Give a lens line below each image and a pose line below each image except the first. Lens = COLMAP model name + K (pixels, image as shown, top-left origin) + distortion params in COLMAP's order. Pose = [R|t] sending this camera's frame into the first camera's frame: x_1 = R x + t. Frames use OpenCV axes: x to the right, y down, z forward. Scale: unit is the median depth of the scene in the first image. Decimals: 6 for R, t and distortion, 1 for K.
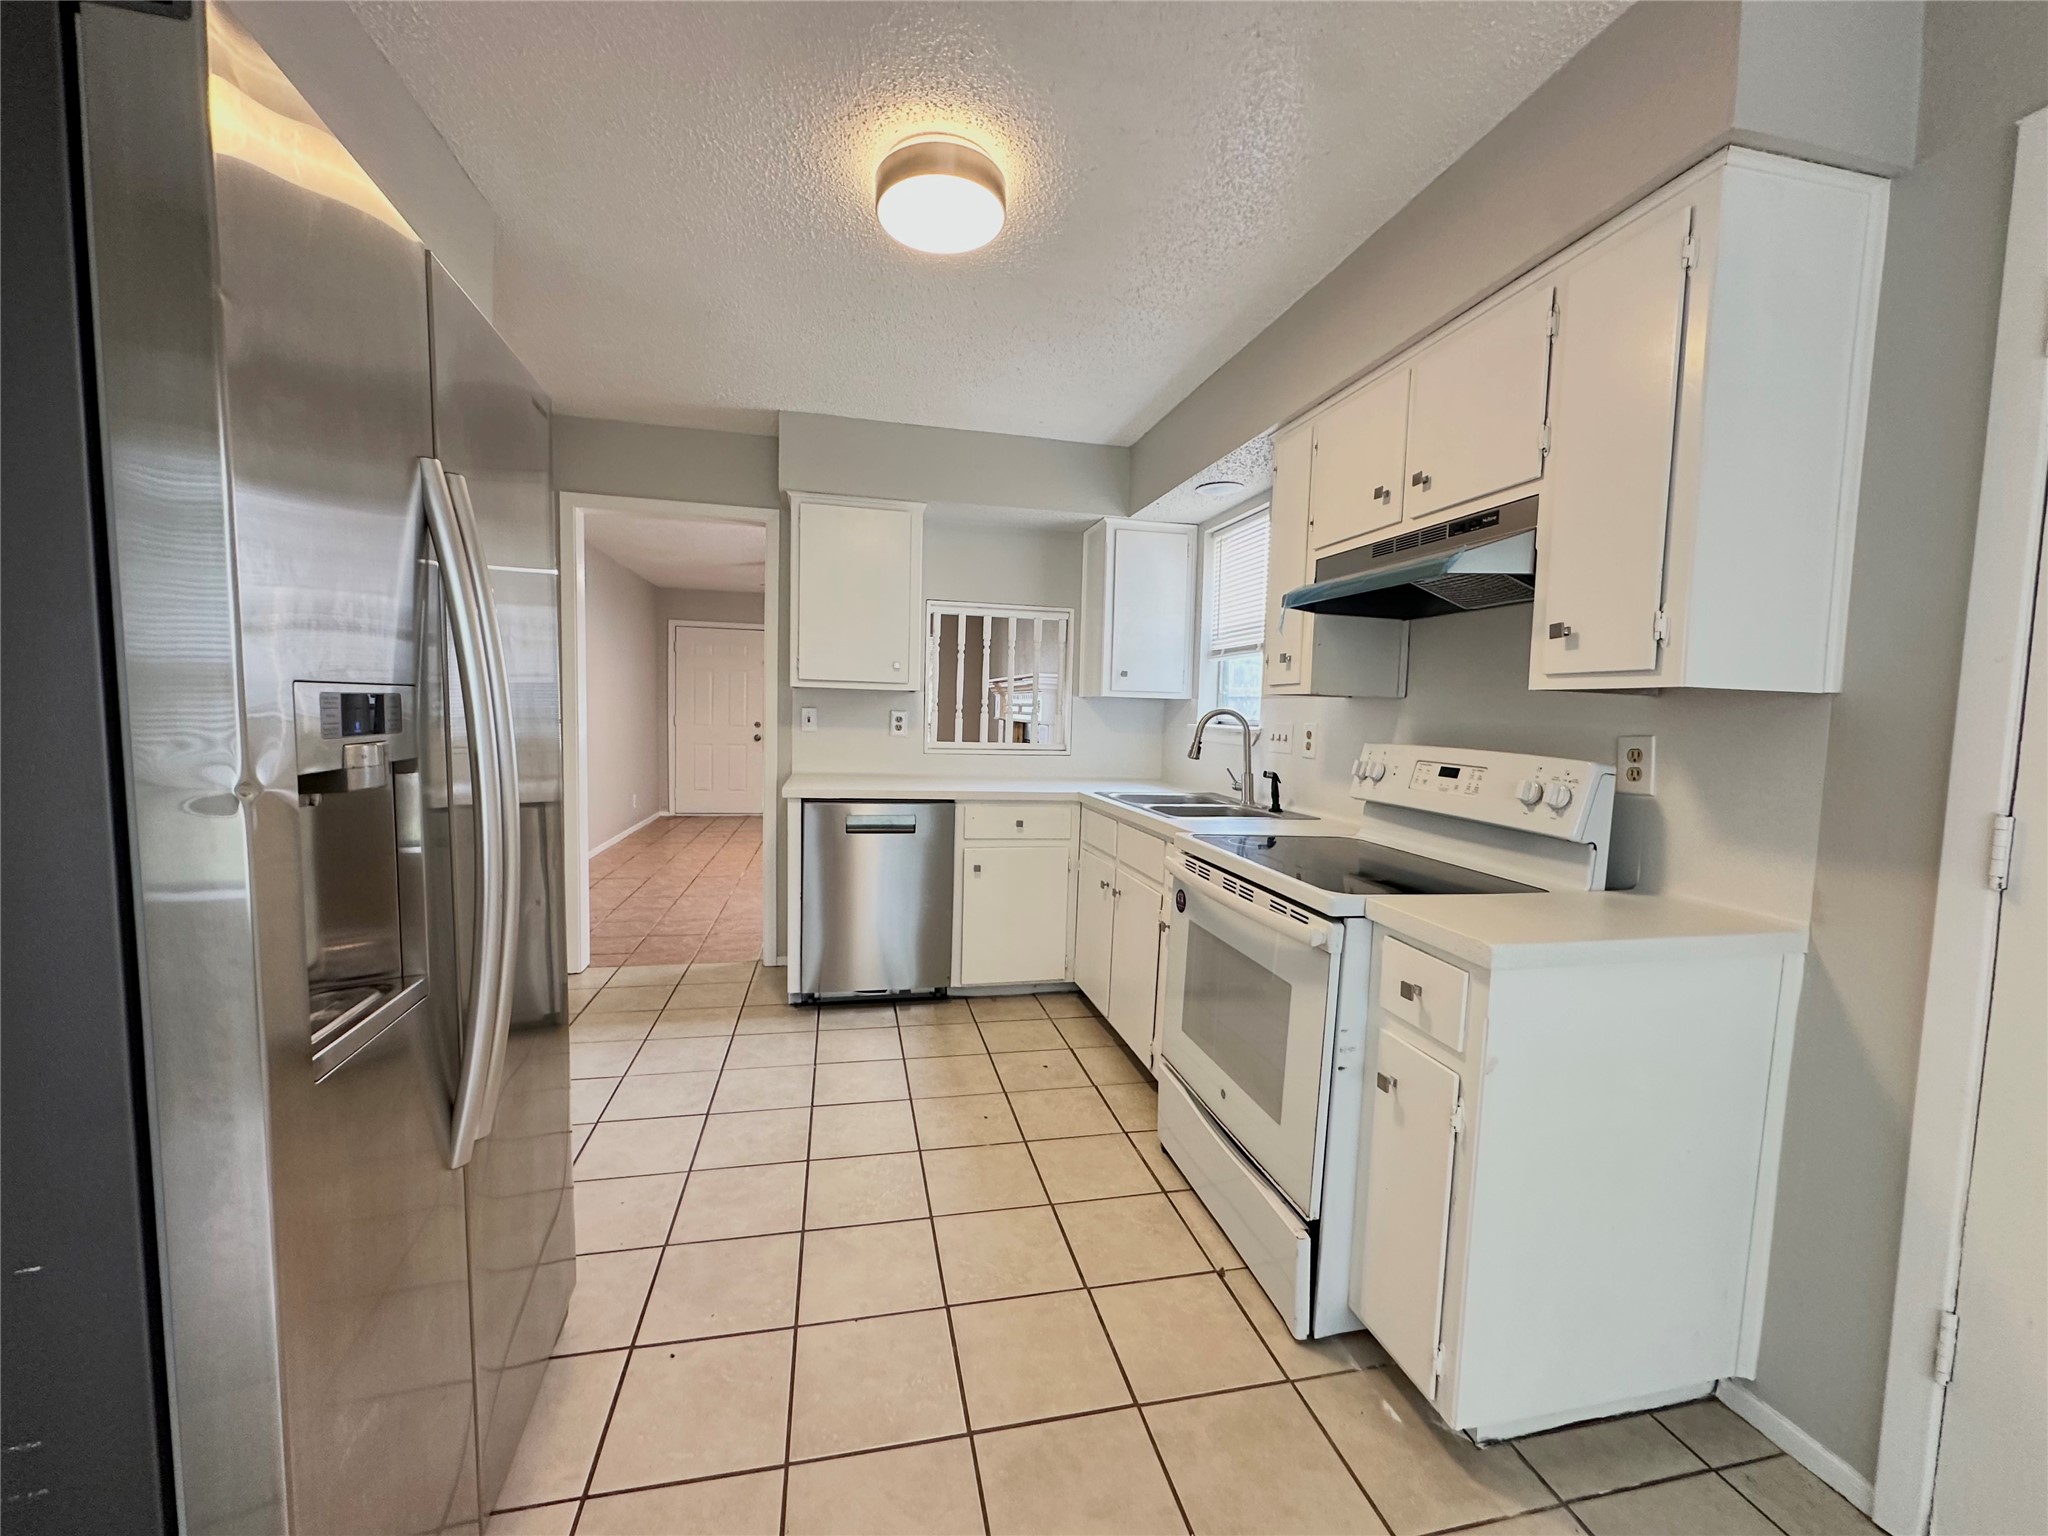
lens RADIAL K [[819.5, 0, 1026.5], [0, 819.5, 765.7], [0, 0, 1]] dist [-0.002148, 0.000347]
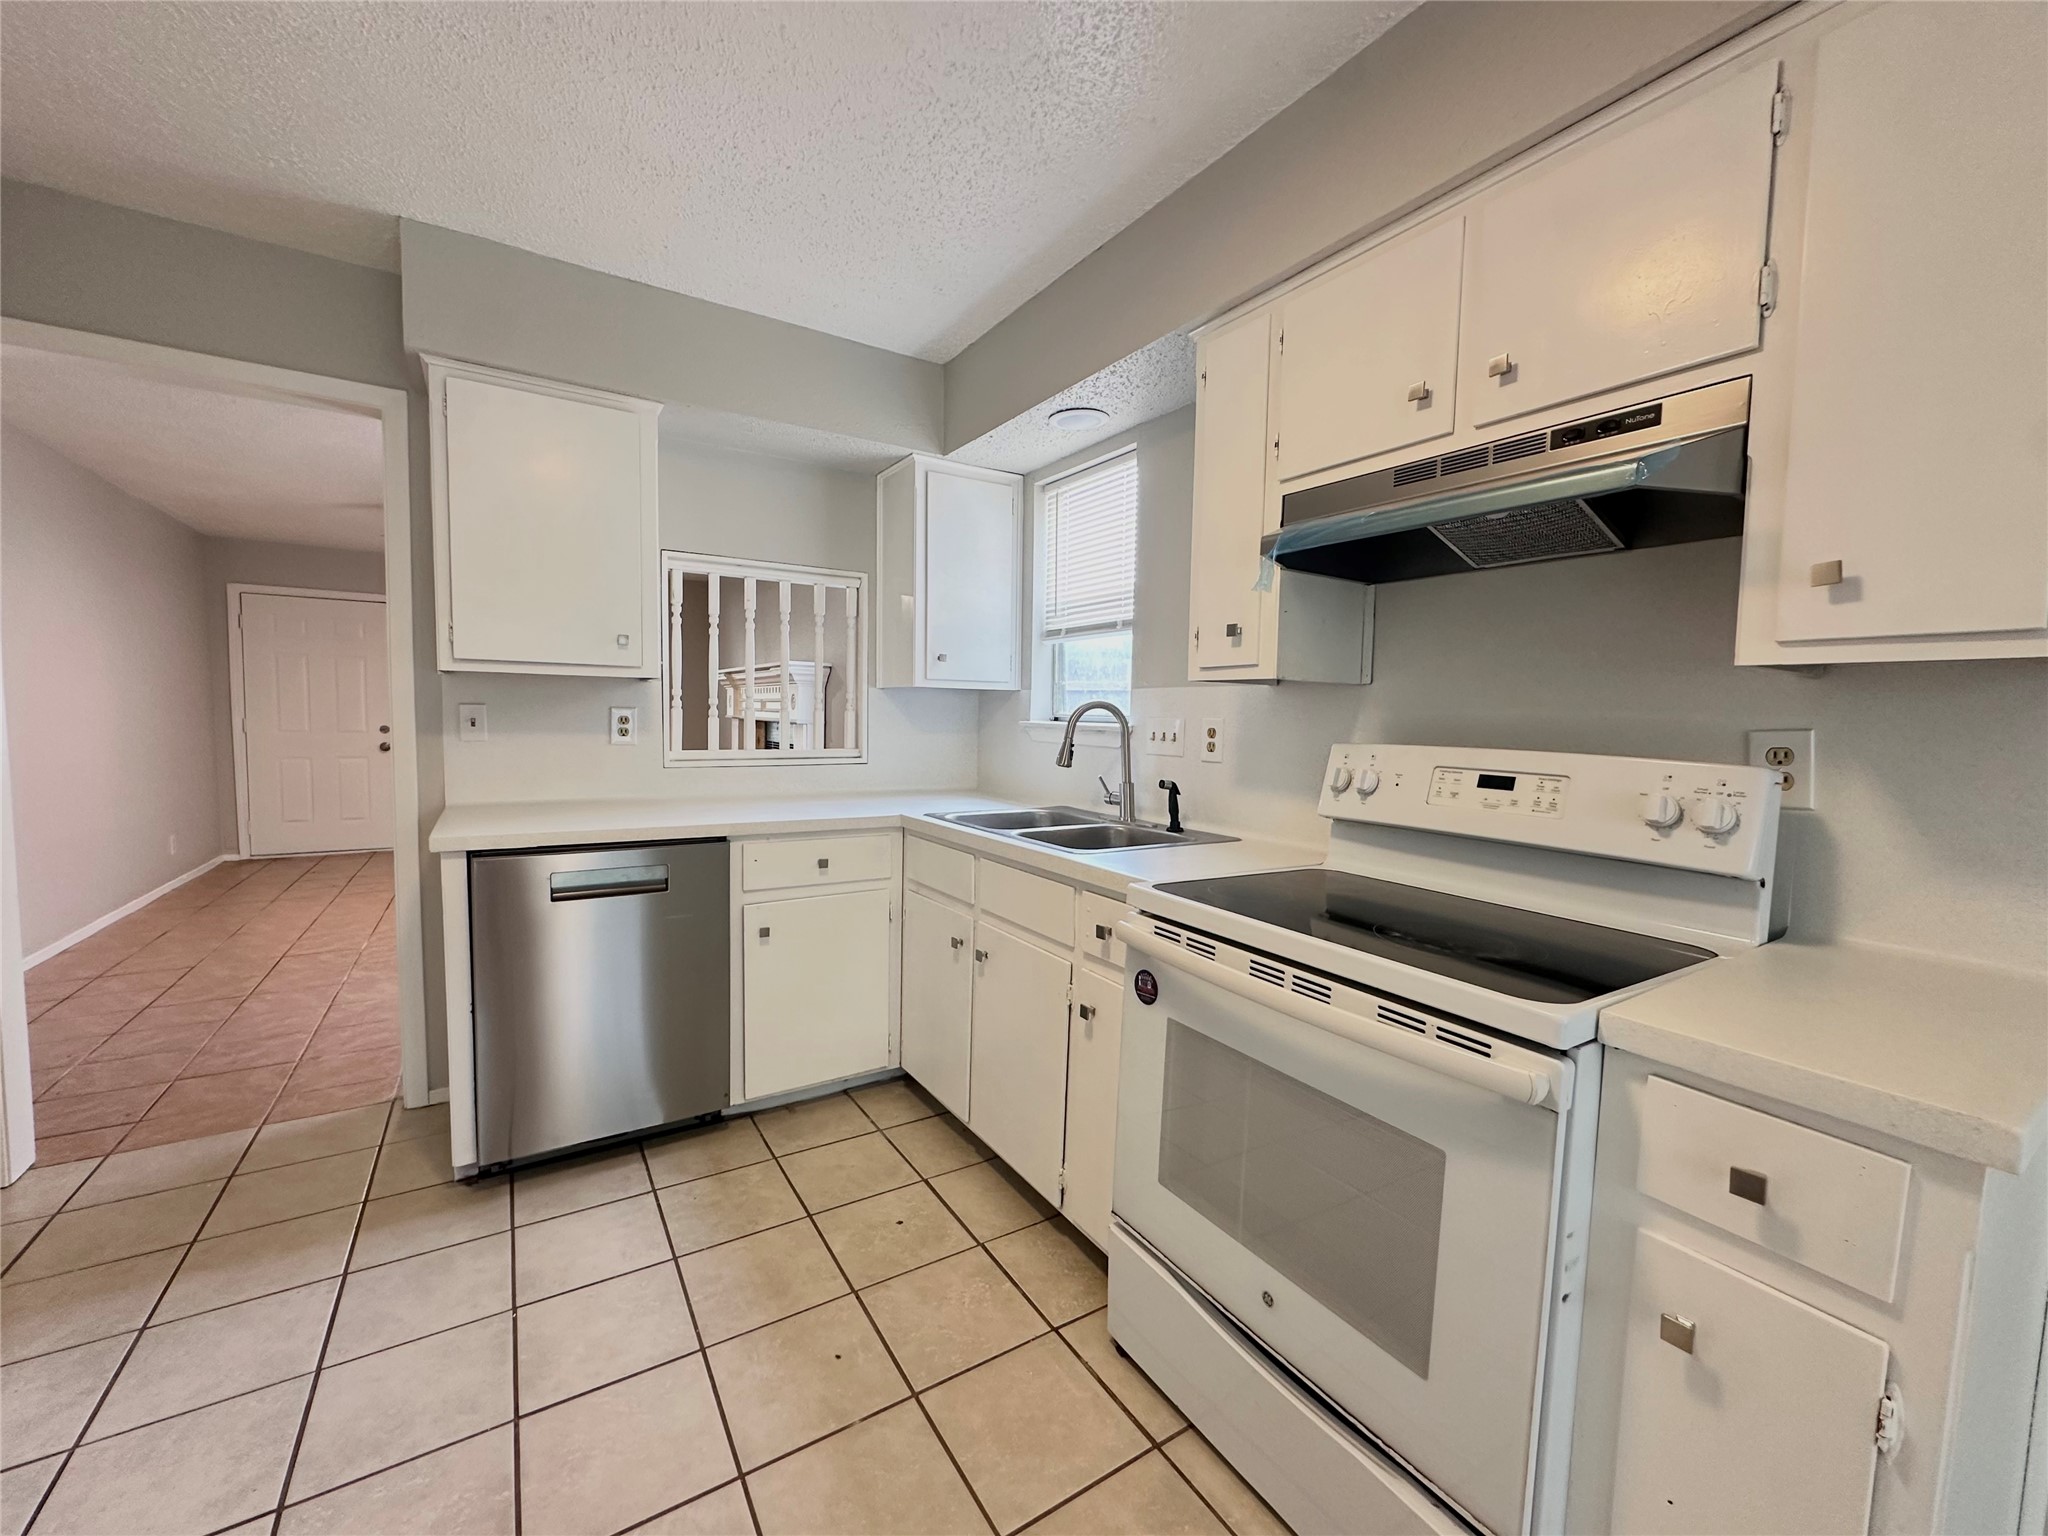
lens RADIAL K [[819.5, 0, 1026.5], [0, 819.5, 765.7], [0, 0, 1]] dist [-0.002148, 0.000347]
pose [[0.940746, -0.032685, 0.337534, -0.087158], [0.031125, 0.999465, 0.010033, -0.017880], [-0.337682, 0.001067, 0.941260, 0.287177]]
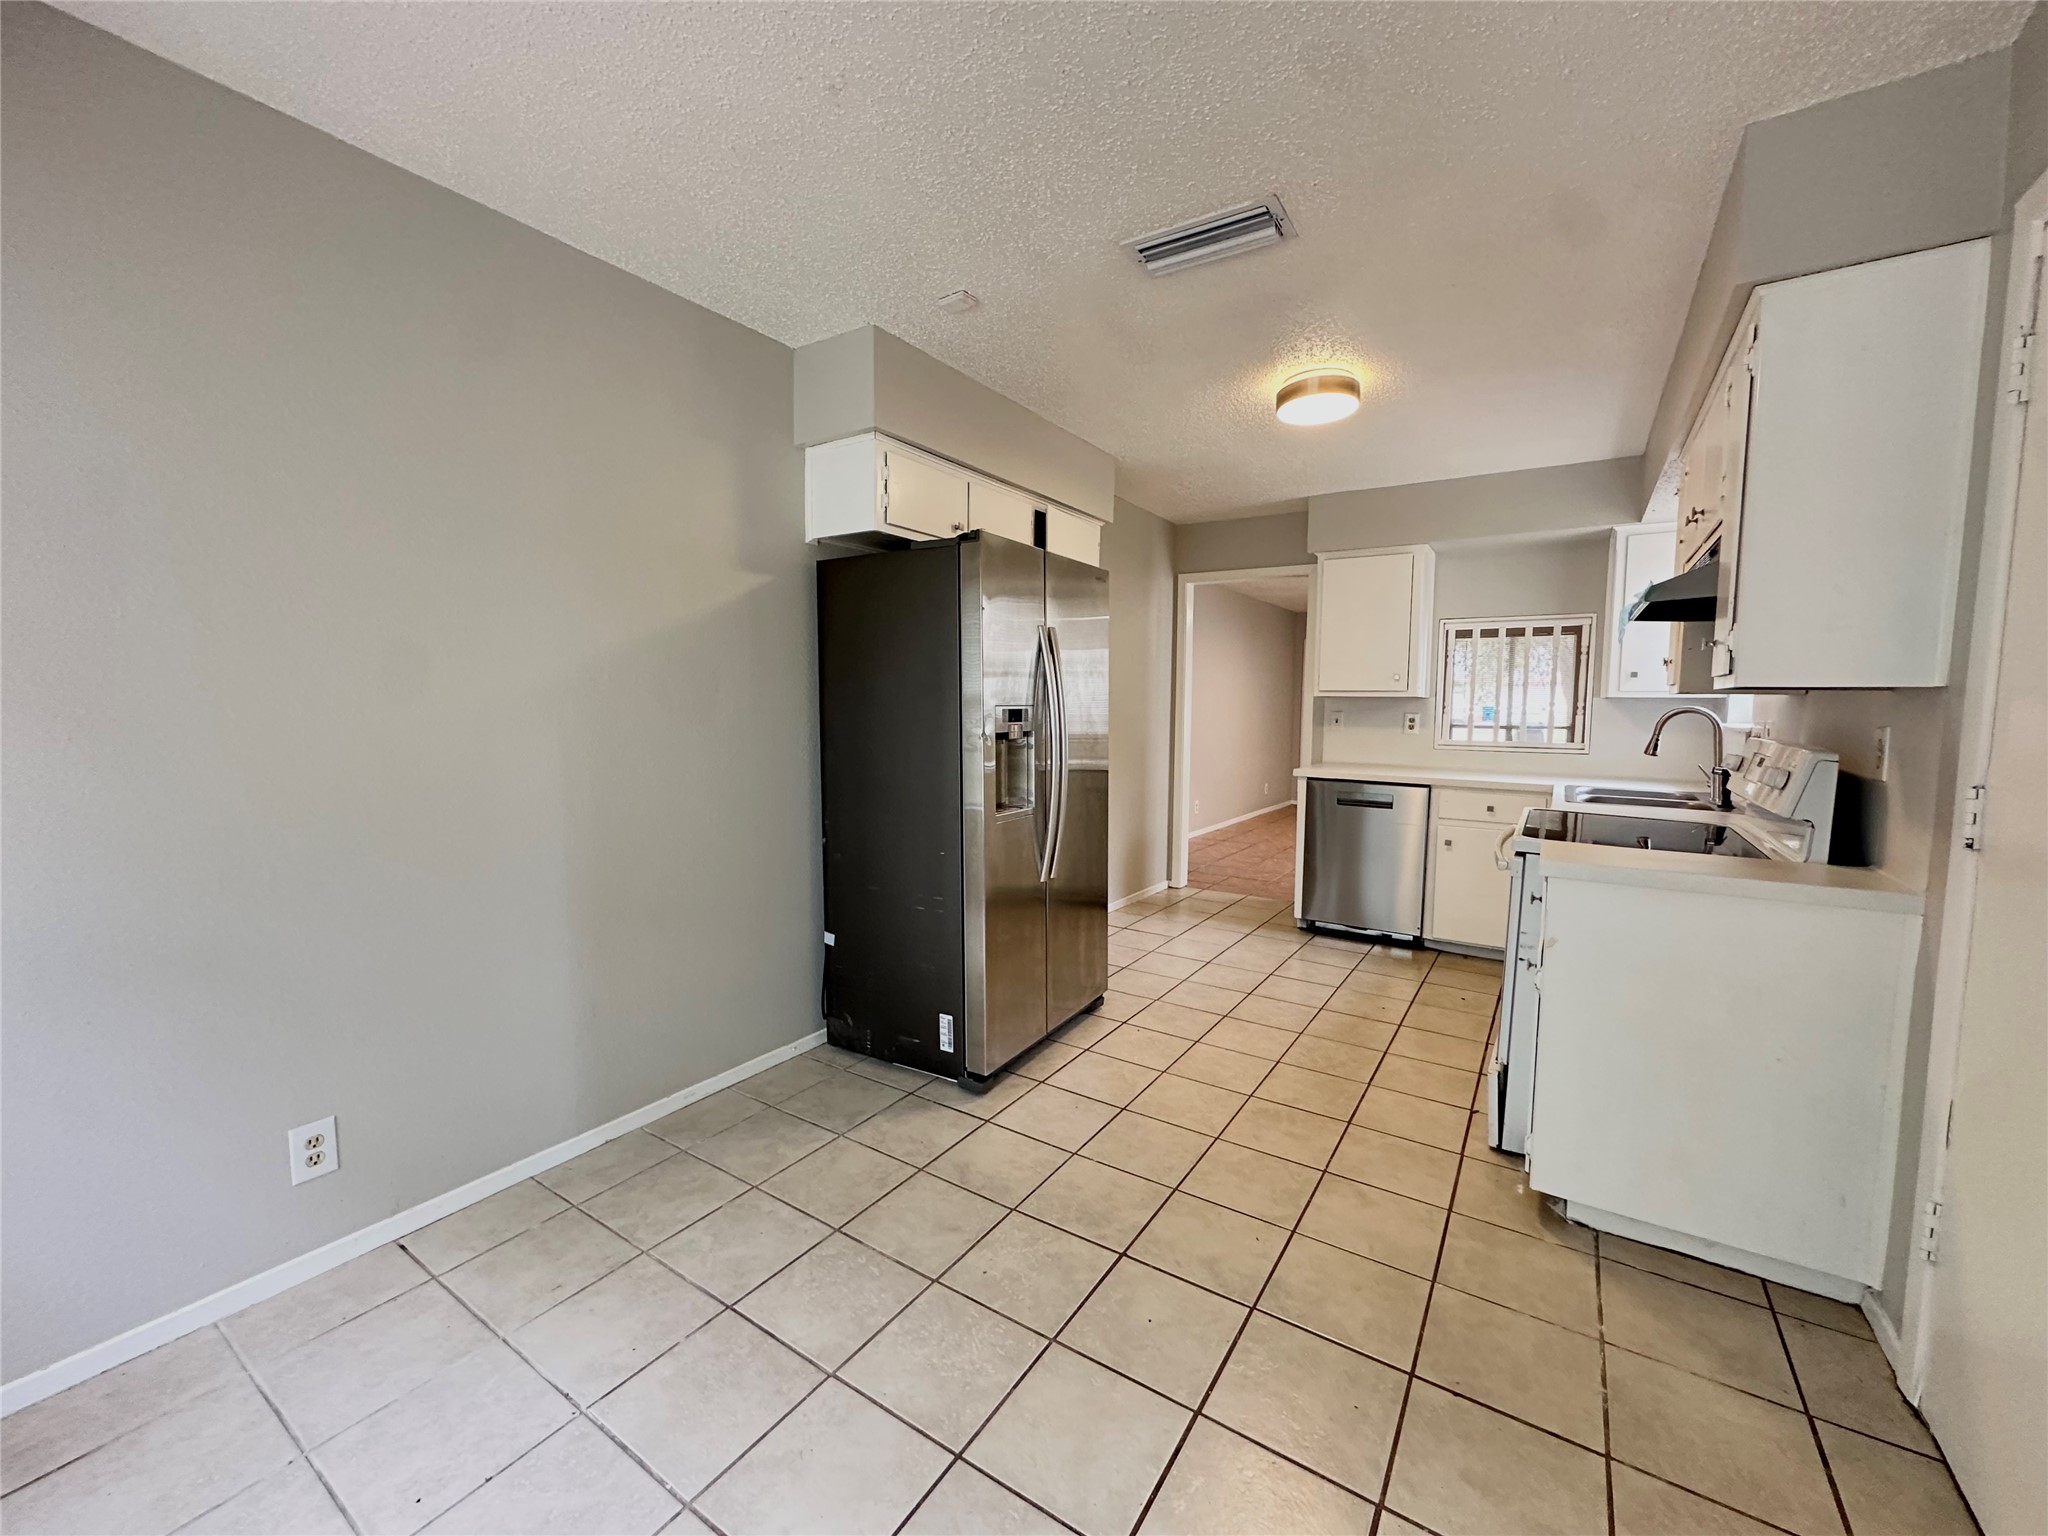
lens RADIAL K [[819.5, 0, 1026.5], [0, 819.5, 765.7], [0, 0, 1]] dist [-0.002148, 0.000347]
pose [[0.694520, 0.034551, -0.718643, 0.400564], [-0.039707, 0.999165, 0.009664, 0.026505], [0.718377, 0.021824, 0.695312, -0.311353]]
